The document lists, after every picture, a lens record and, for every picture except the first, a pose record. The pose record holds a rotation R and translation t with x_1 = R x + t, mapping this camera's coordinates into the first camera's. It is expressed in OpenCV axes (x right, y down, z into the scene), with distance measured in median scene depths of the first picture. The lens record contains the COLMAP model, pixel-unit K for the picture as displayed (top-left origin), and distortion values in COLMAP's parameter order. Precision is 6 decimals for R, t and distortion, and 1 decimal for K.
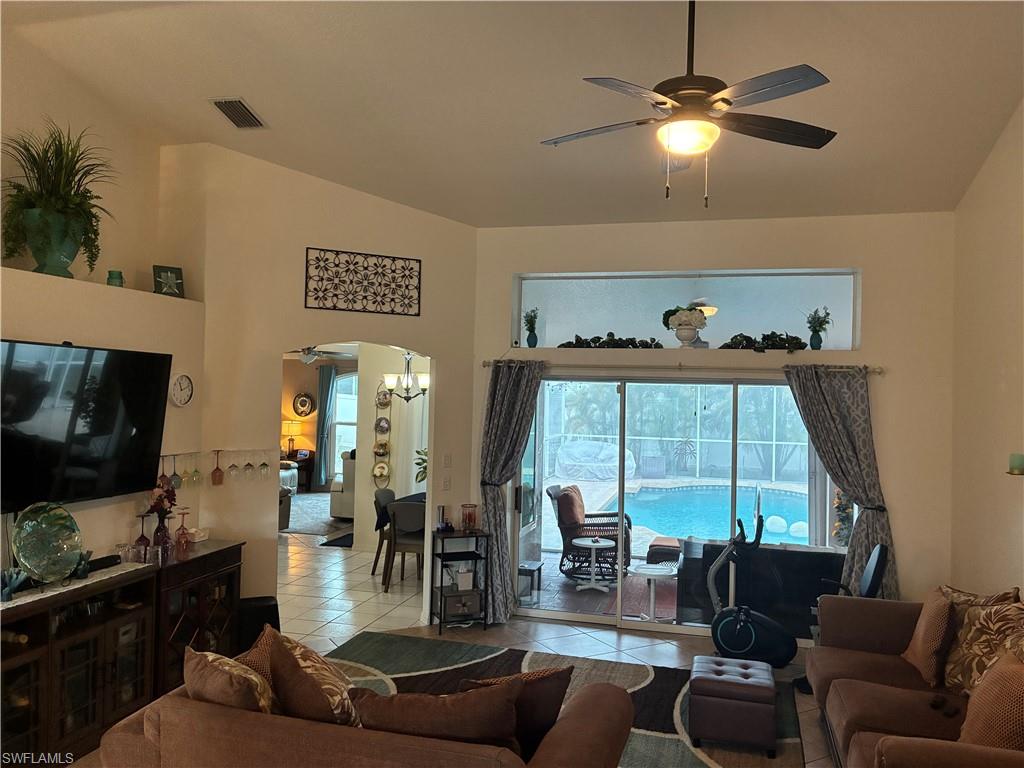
lens RADIAL K [[778.3, 0, 509.4], [0, 778.3, 364.9], [0, 0, 1]] dist [0.040208, -0.049641]
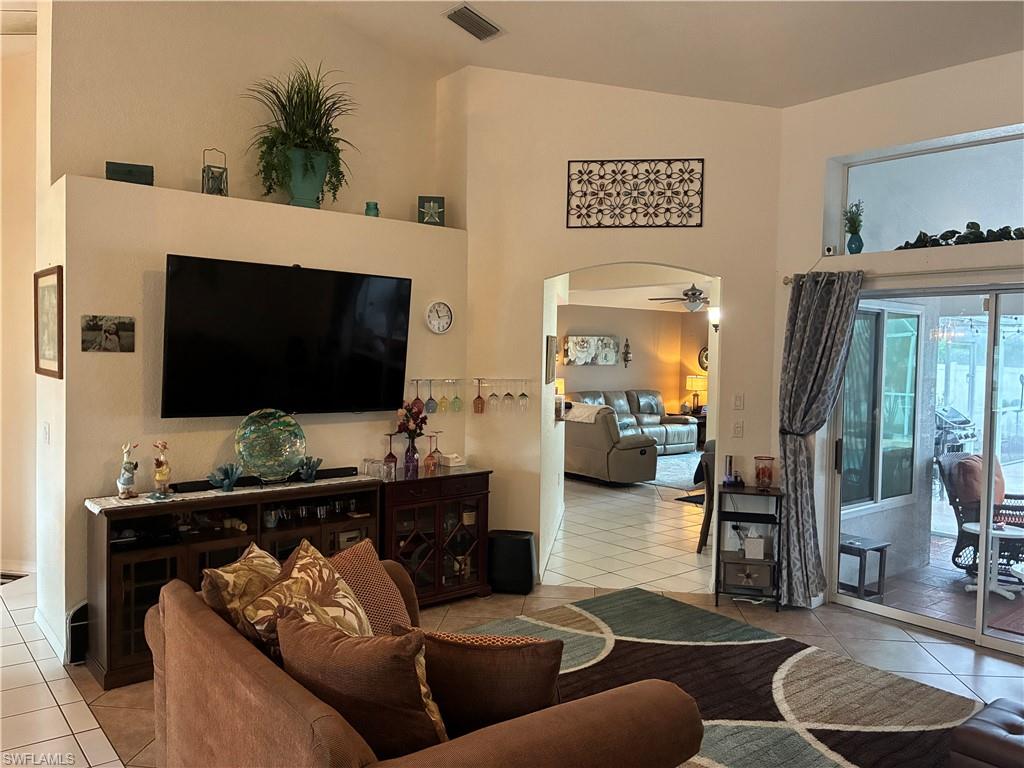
lens RADIAL K [[778.3, 0, 511.1], [0, 778.3, 373.9], [0, 0, 1]] dist [0.040208, -0.049641]
pose [[0.813195, 0.007556, -0.581942, 0.207485], [0.020347, 0.998935, 0.041403, 0.055963], [0.581636, -0.045510, 0.812175, 0.197625]]
